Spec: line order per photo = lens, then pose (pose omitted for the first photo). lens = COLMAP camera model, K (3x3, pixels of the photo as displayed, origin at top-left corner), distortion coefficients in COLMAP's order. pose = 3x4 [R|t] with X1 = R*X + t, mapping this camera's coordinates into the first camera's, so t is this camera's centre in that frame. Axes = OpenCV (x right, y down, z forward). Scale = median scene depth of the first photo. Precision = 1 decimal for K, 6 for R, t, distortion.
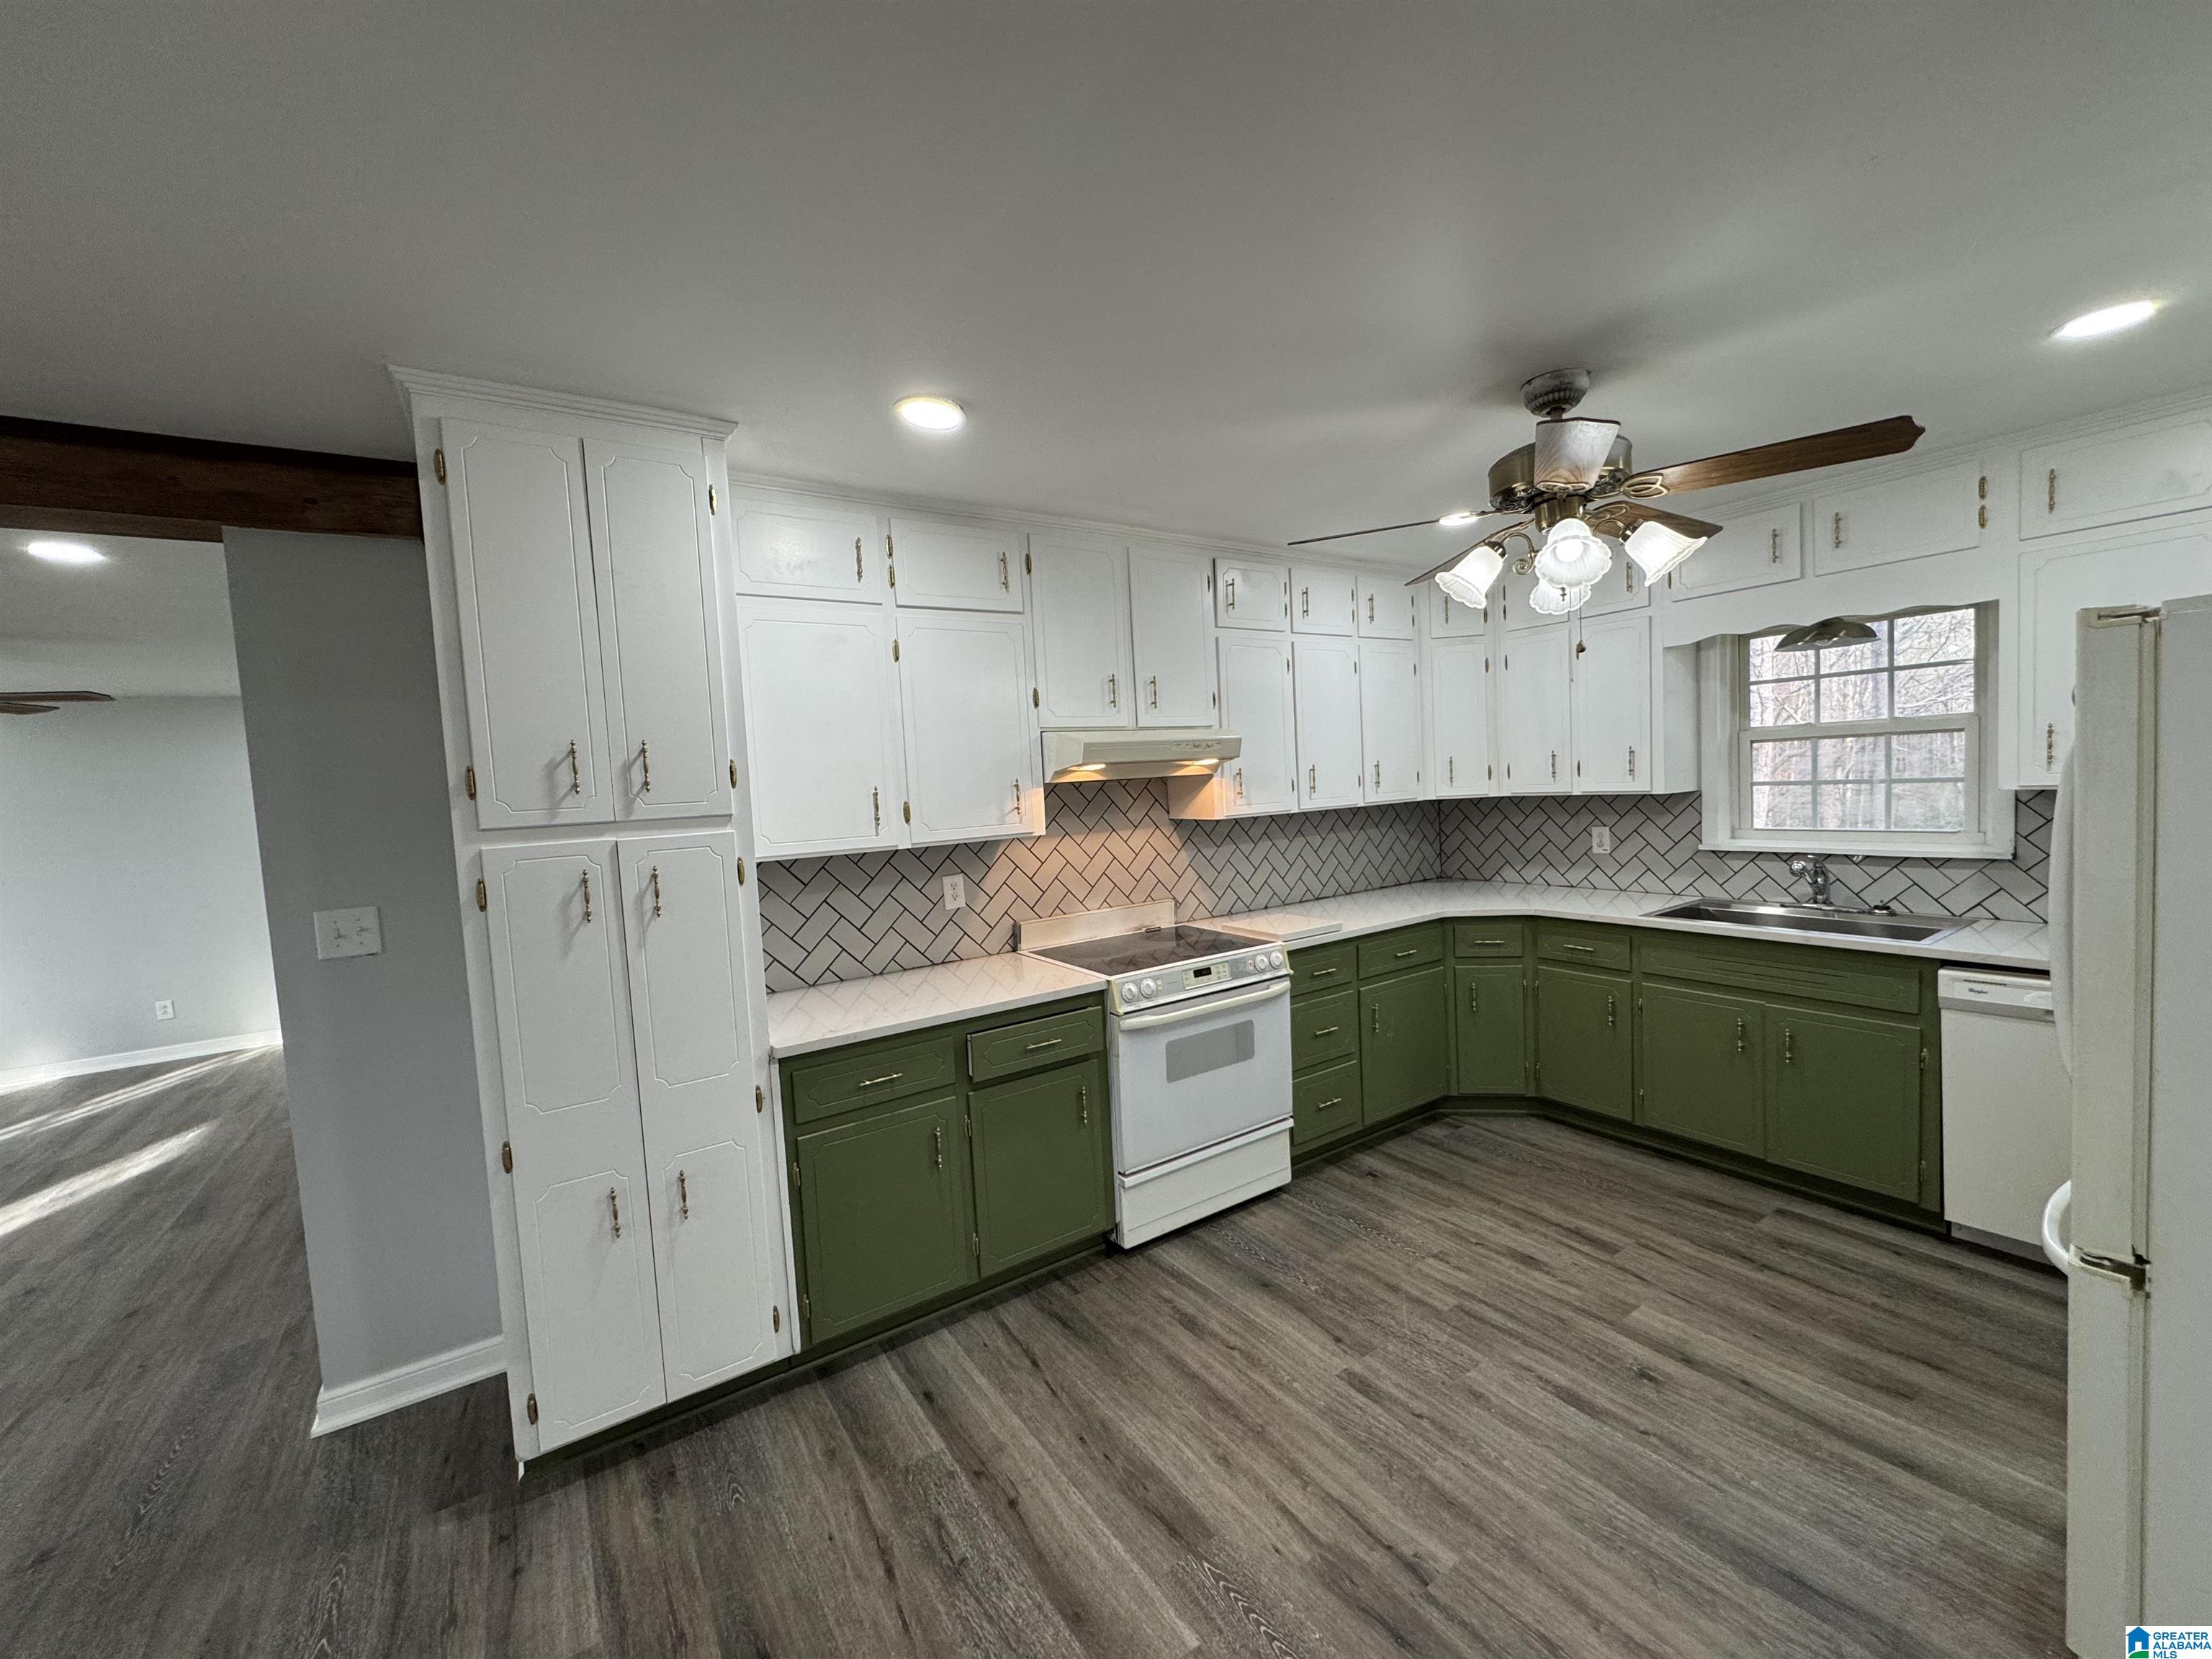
lens RADIAL K [[877.1, 0, 1095.4], [0, 877.1, 832.7], [0, 0, 1]] dist [0.000896, -0.000084]
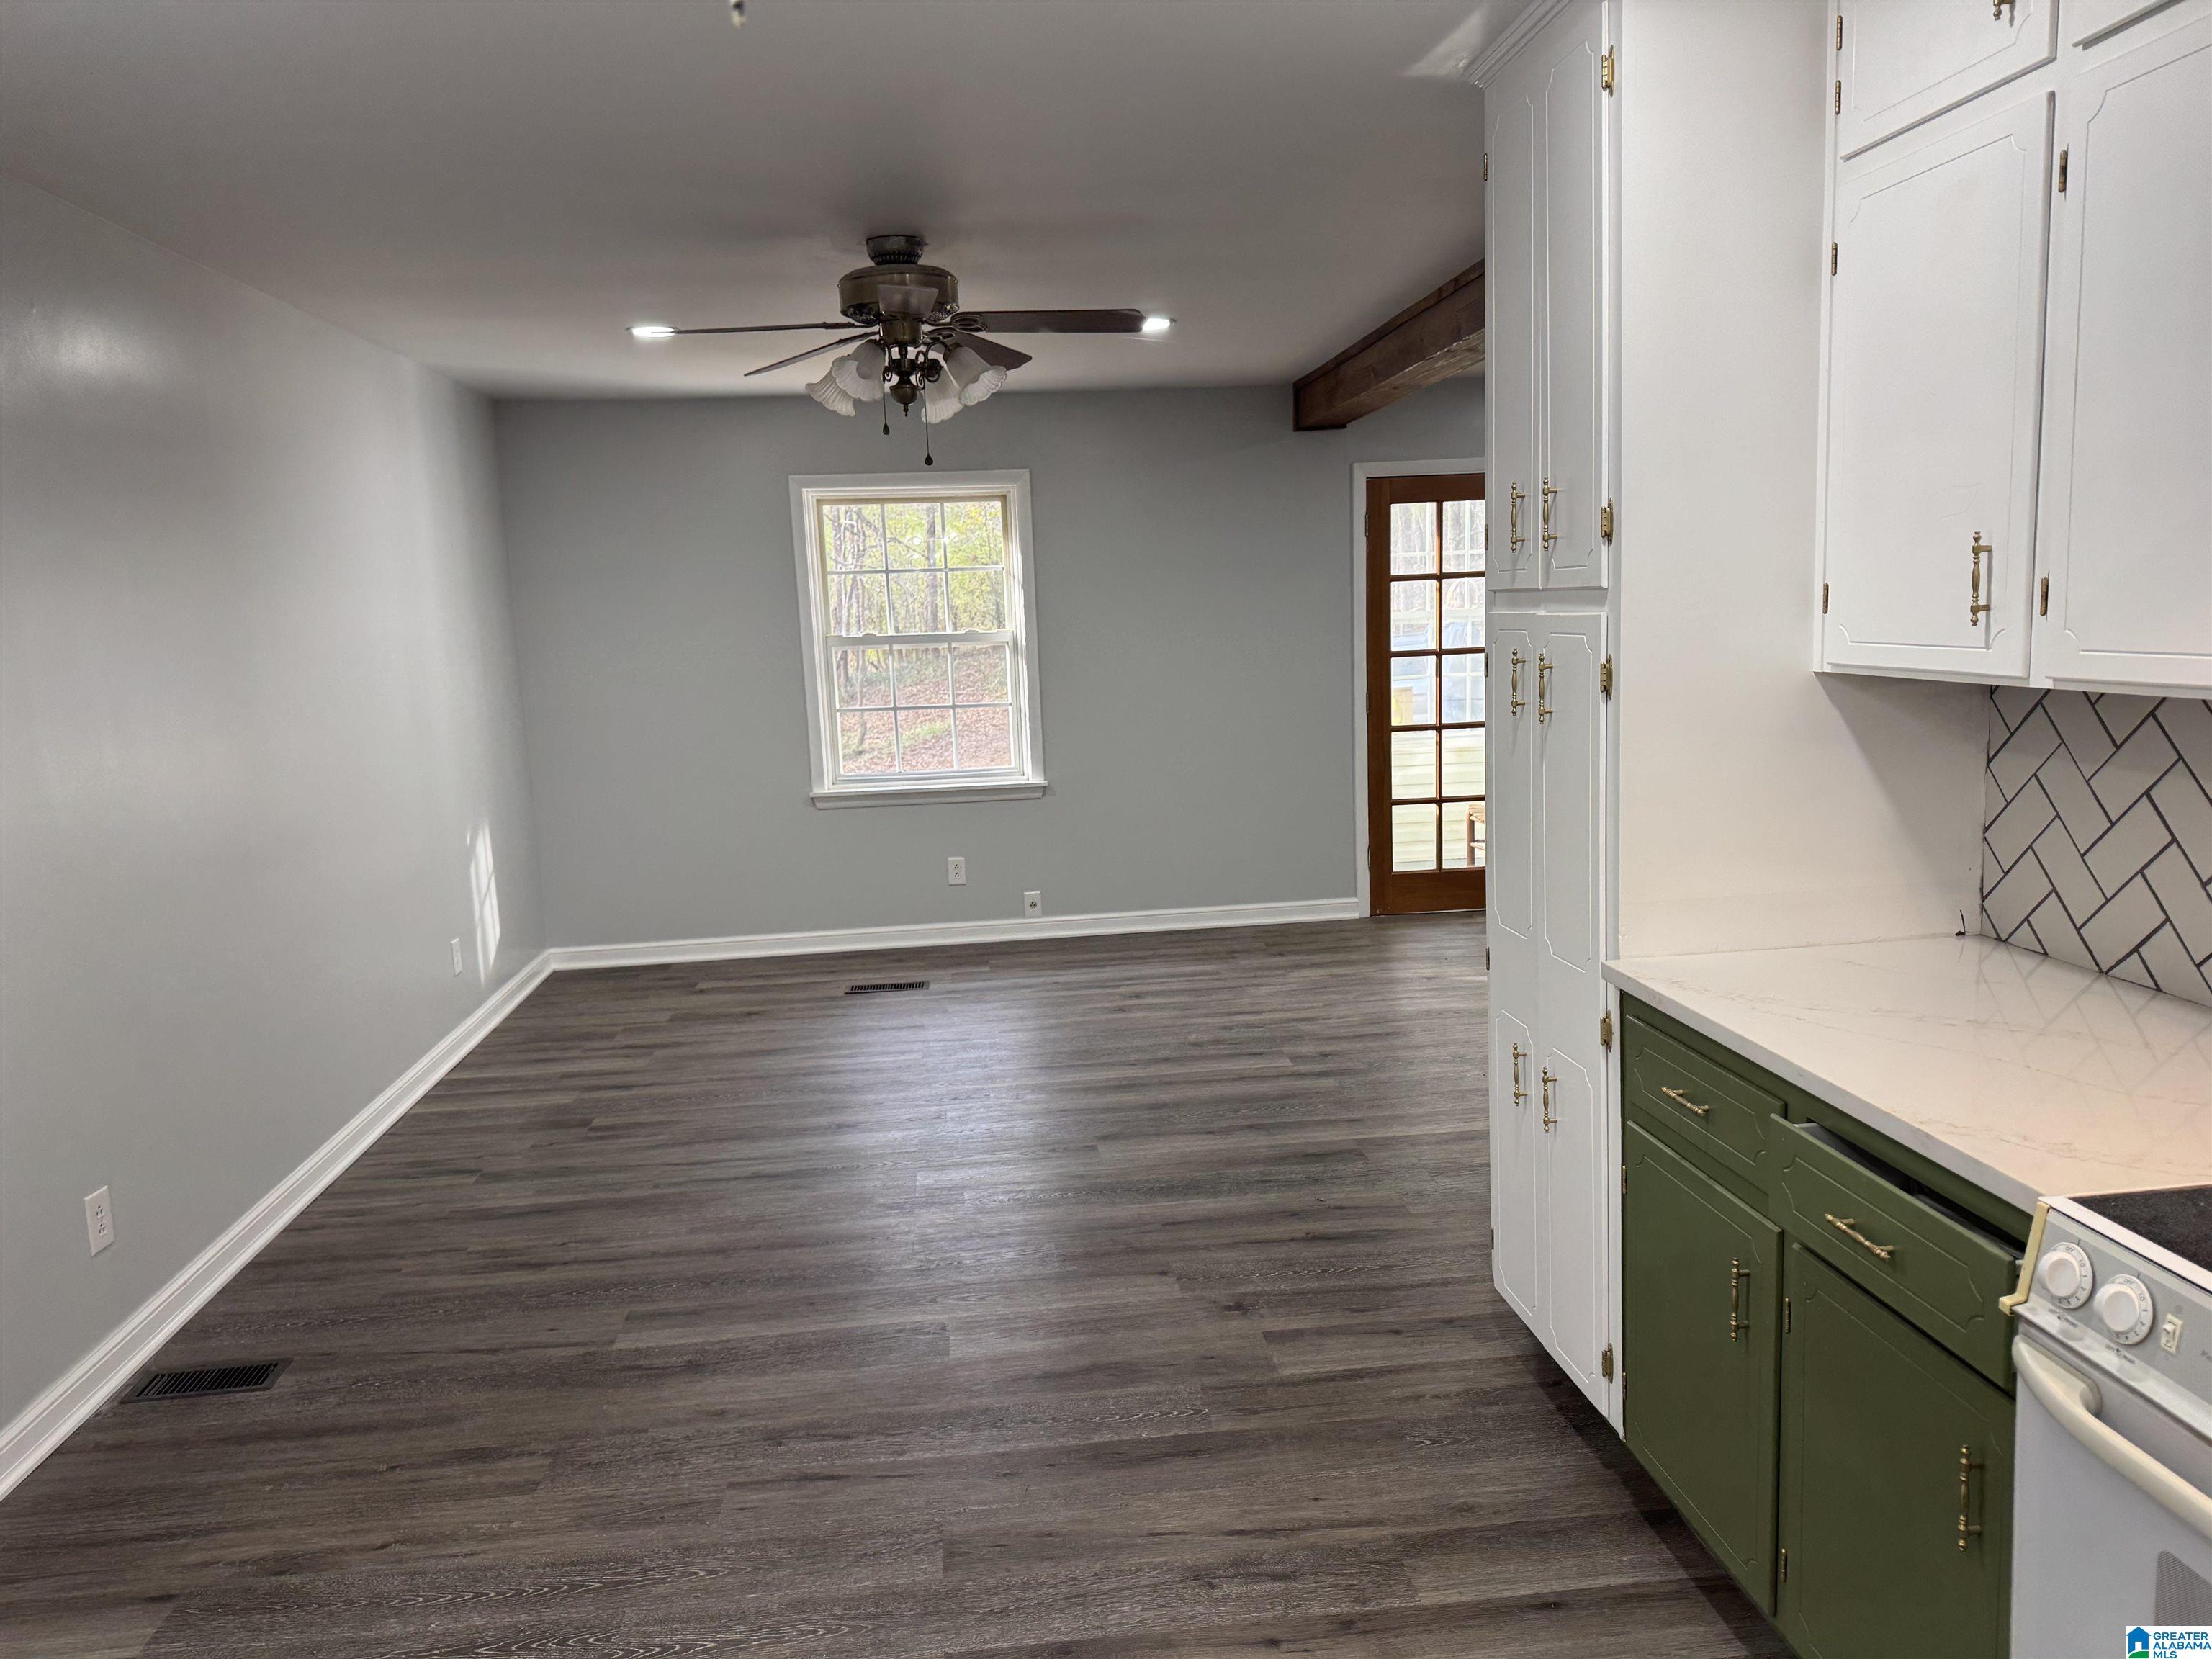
lens RADIAL K [[1561.1, 0, 1106.9], [0, 1561.1, 816.5], [0, 0, 1]] dist [0.030726, -0.021510]
pose [[-0.456579, 0.194260, -0.868216, 0.616064], [0.012162, 0.977143, 0.212236, -0.083311], [0.889600, 0.086343, -0.448505, 0.946171]]
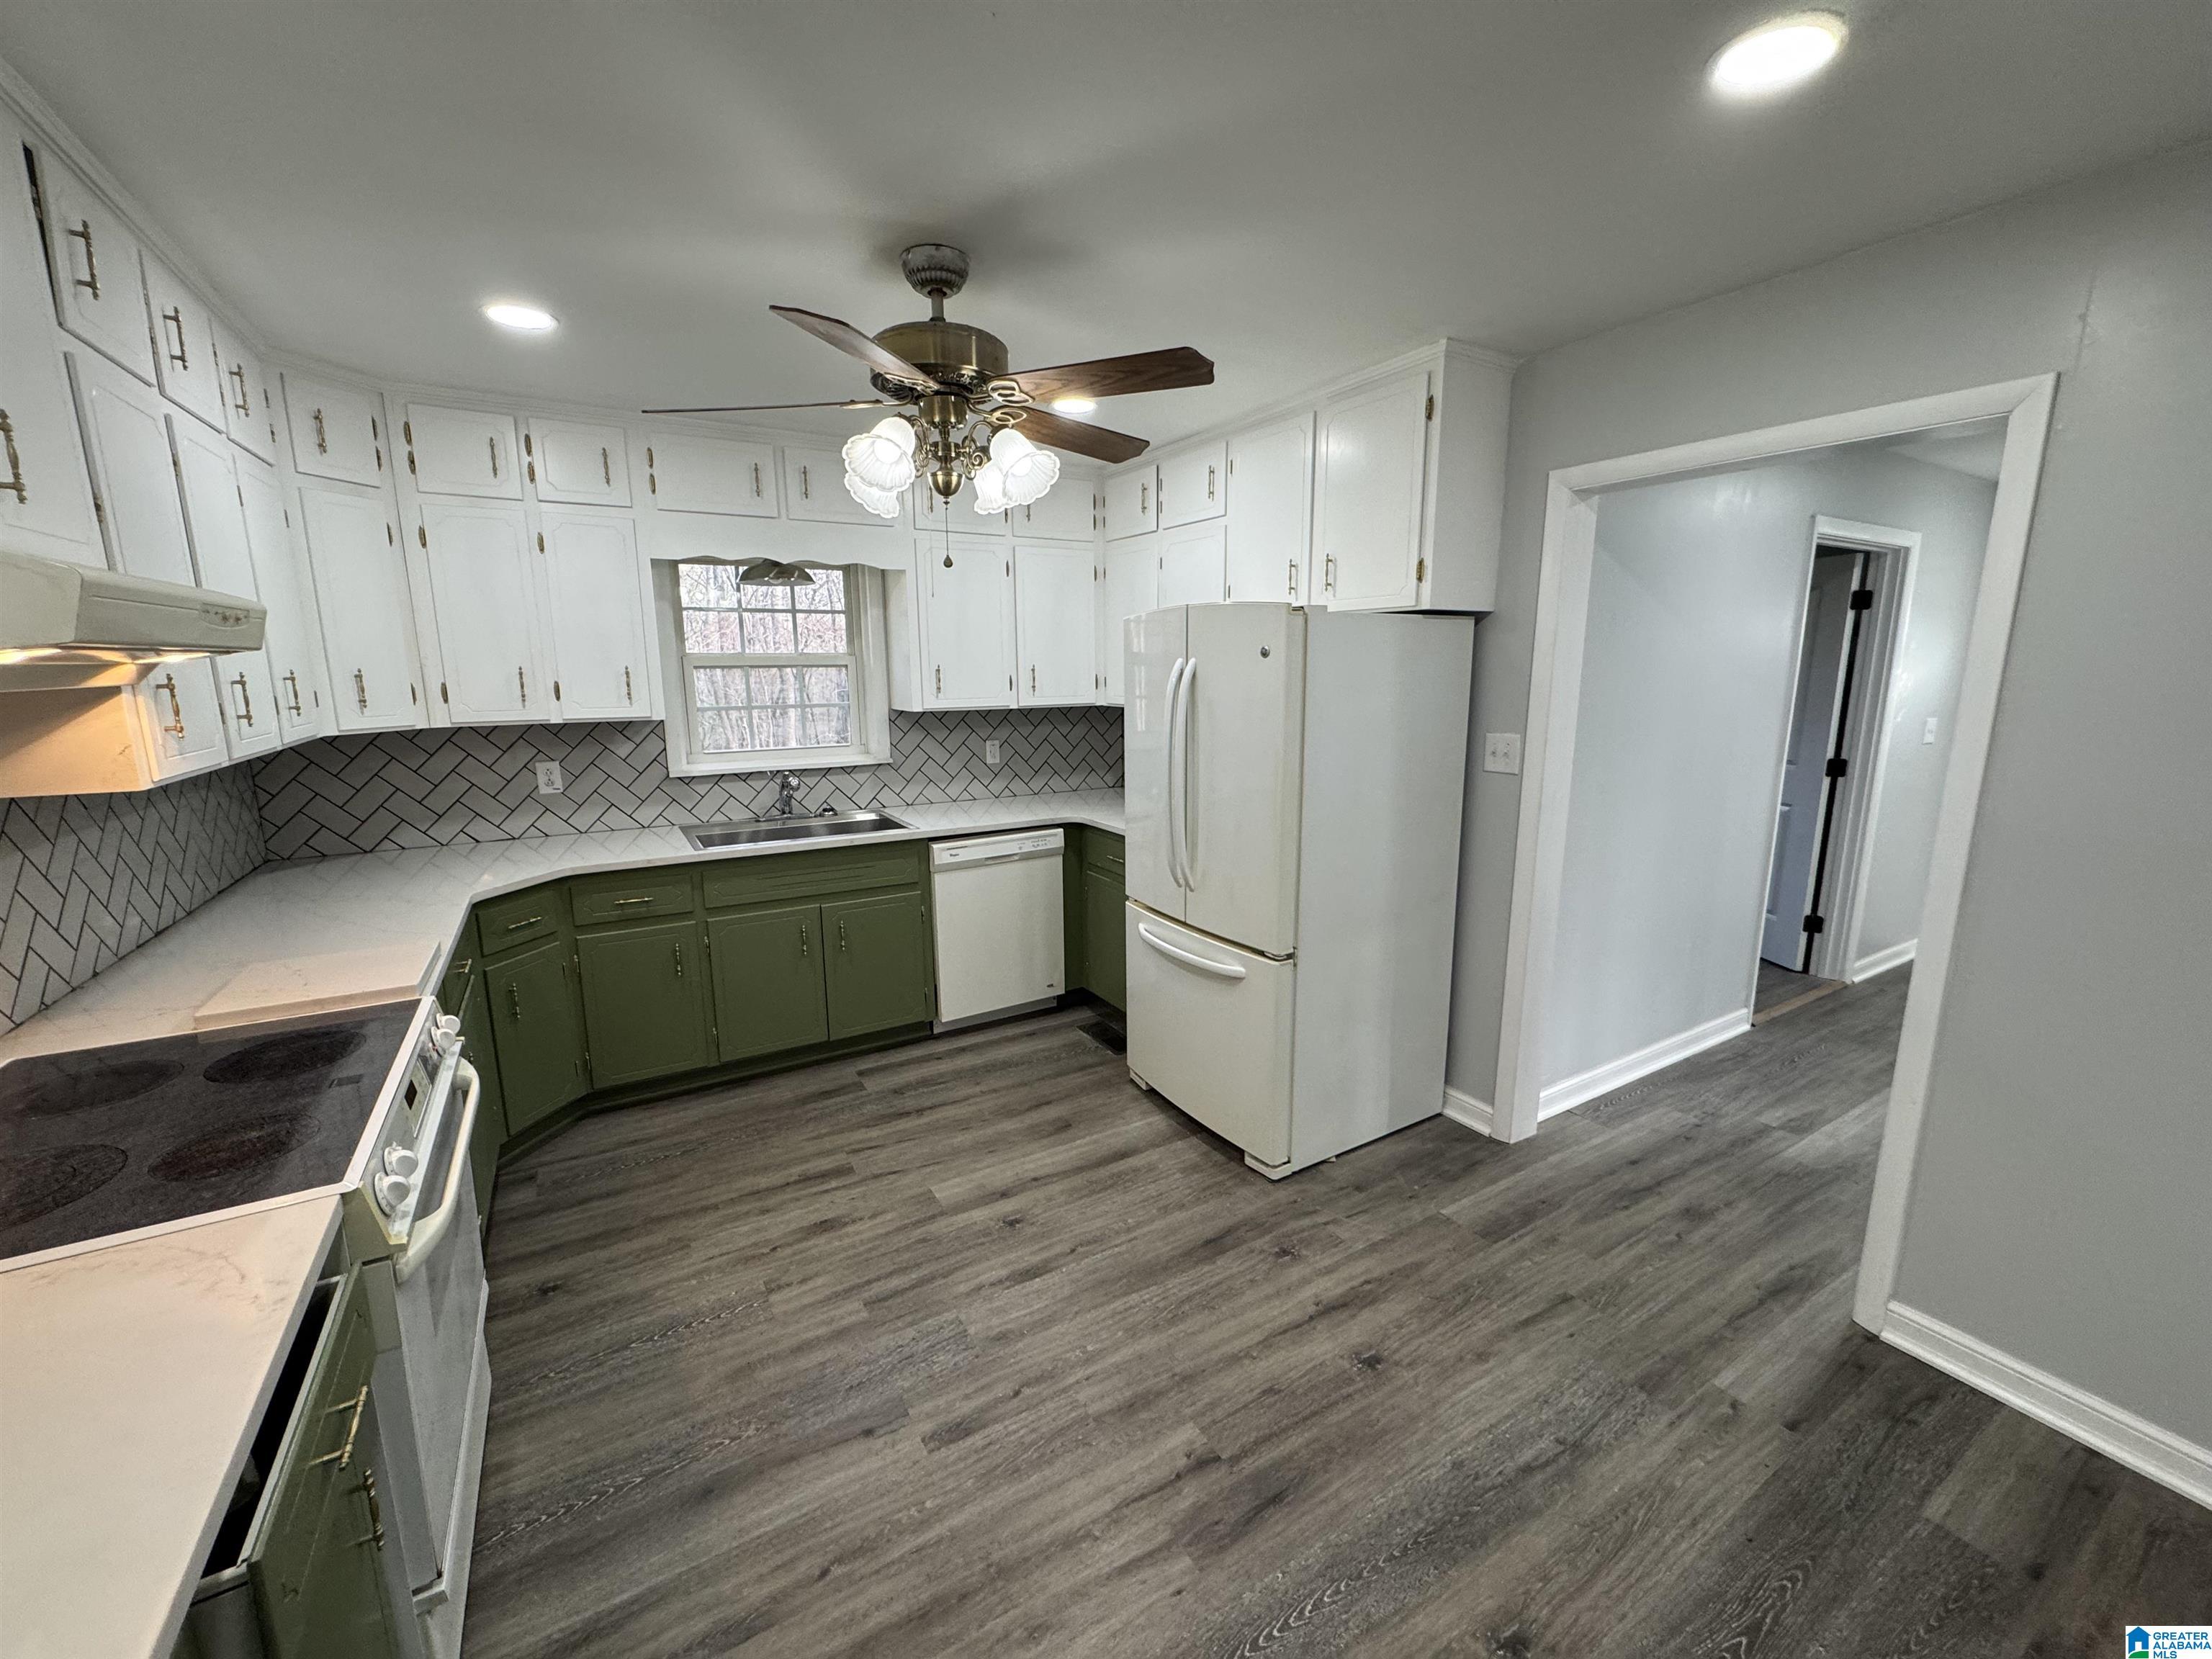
lens RADIAL K [[884.0, 0, 1108.2], [0, 884.0, 831.6], [0, 0, 1]] dist [-0.000545, -0.000004]
pose [[0.045724, -0.136679, 0.989560, -0.350820], [0.064700, 0.988921, 0.133601, -0.027412], [-0.996857, 0.057916, 0.054061, 0.619578]]
